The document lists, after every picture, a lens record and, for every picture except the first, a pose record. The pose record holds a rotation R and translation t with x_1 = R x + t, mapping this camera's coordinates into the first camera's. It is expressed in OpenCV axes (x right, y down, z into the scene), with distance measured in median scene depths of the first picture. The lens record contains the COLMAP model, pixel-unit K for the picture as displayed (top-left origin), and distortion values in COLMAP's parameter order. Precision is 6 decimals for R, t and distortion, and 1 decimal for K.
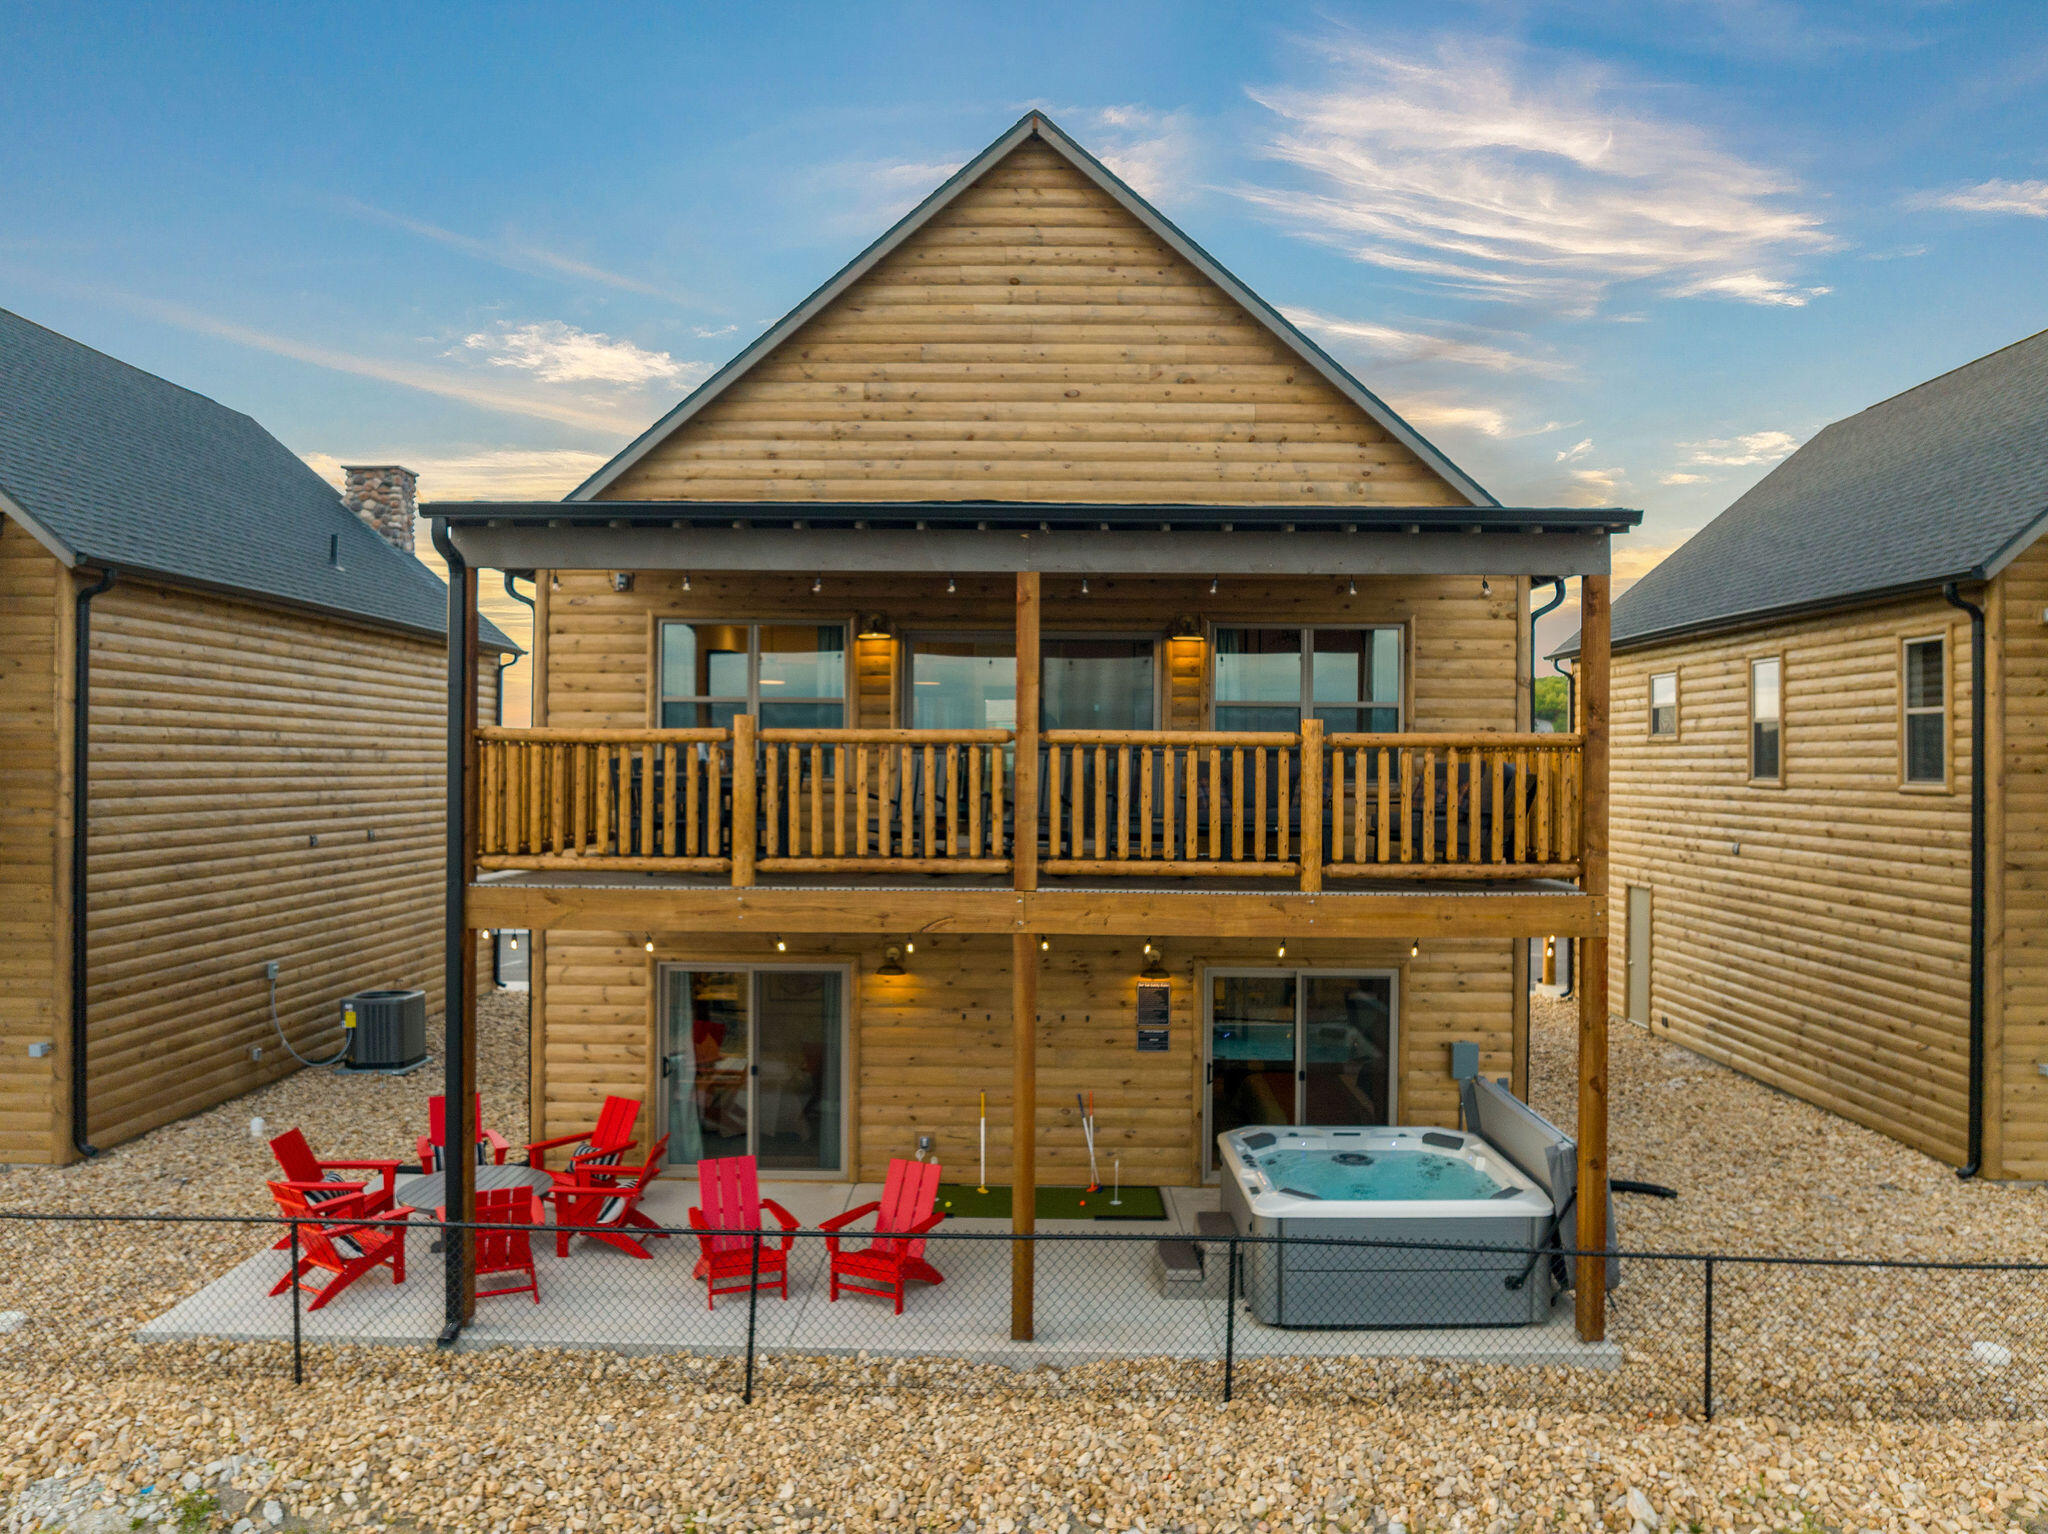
lens RADIAL K [[1448.1, 0, 1024.6], [0, 1448.1, 766.7], [0, 0, 1]] dist [-0.038028, -0.002979]
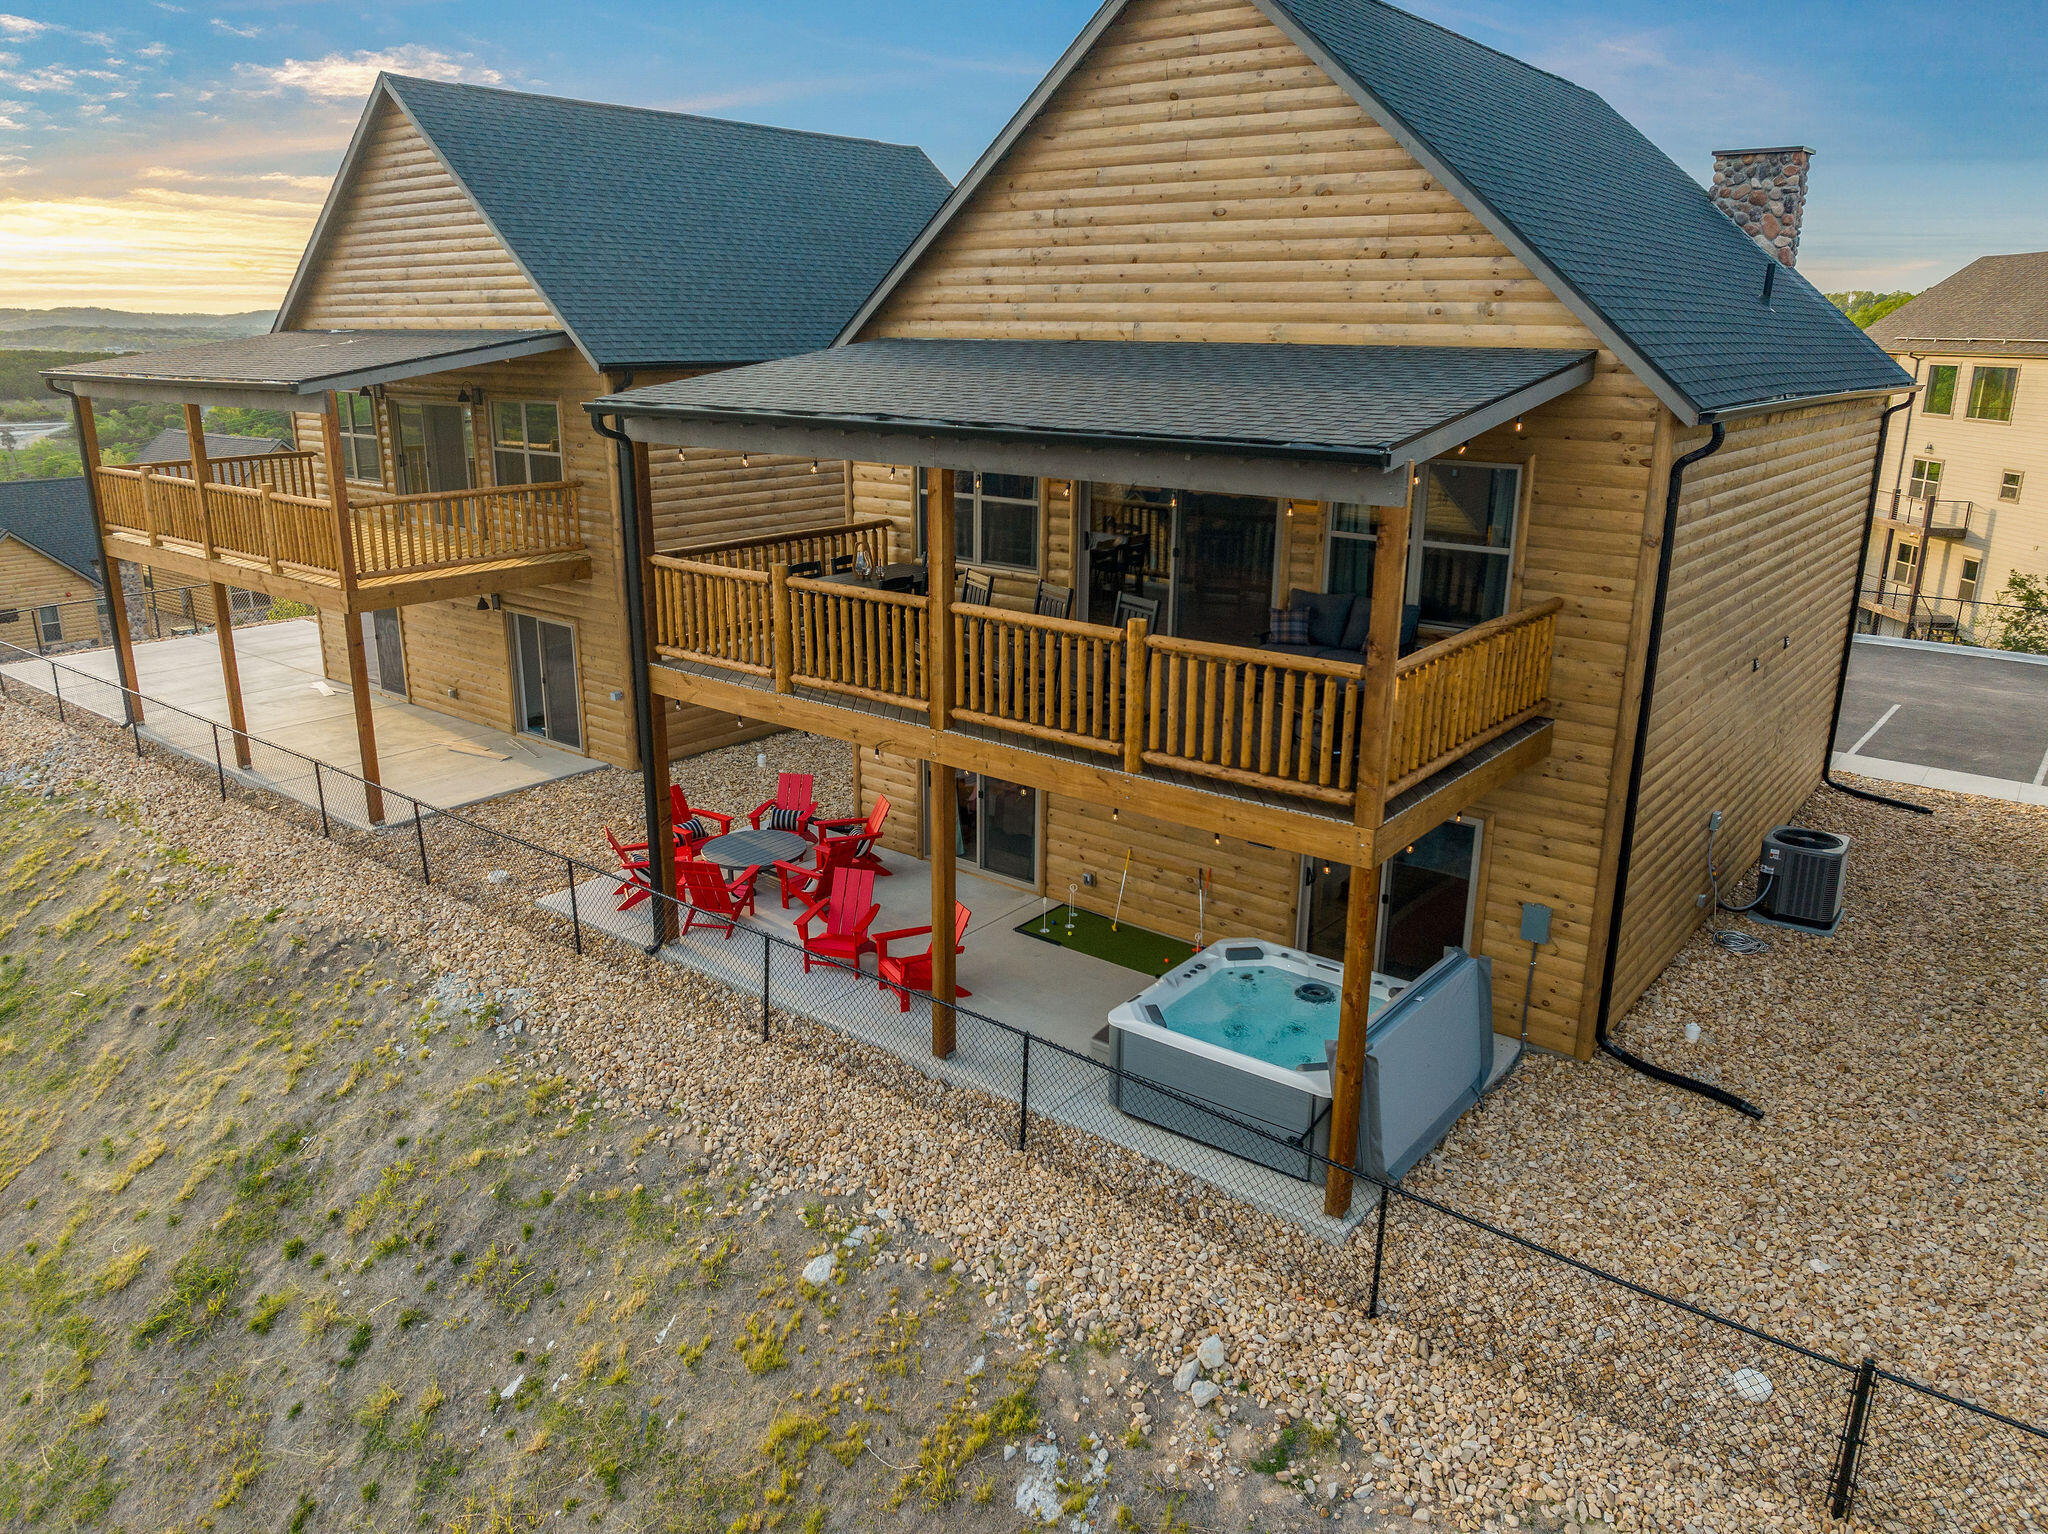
lens RADIAL K [[1445.0, 0, 1025.3], [0, 1445.0, 760.3], [0, 0, 1]] dist [-0.038892, 0.002377]
pose [[0.792861, 0.175156, -0.583688, 0.687395], [-0.003076, 0.958942, 0.283585, -0.209726], [0.609395, -0.223048, 0.760846, 0.088142]]
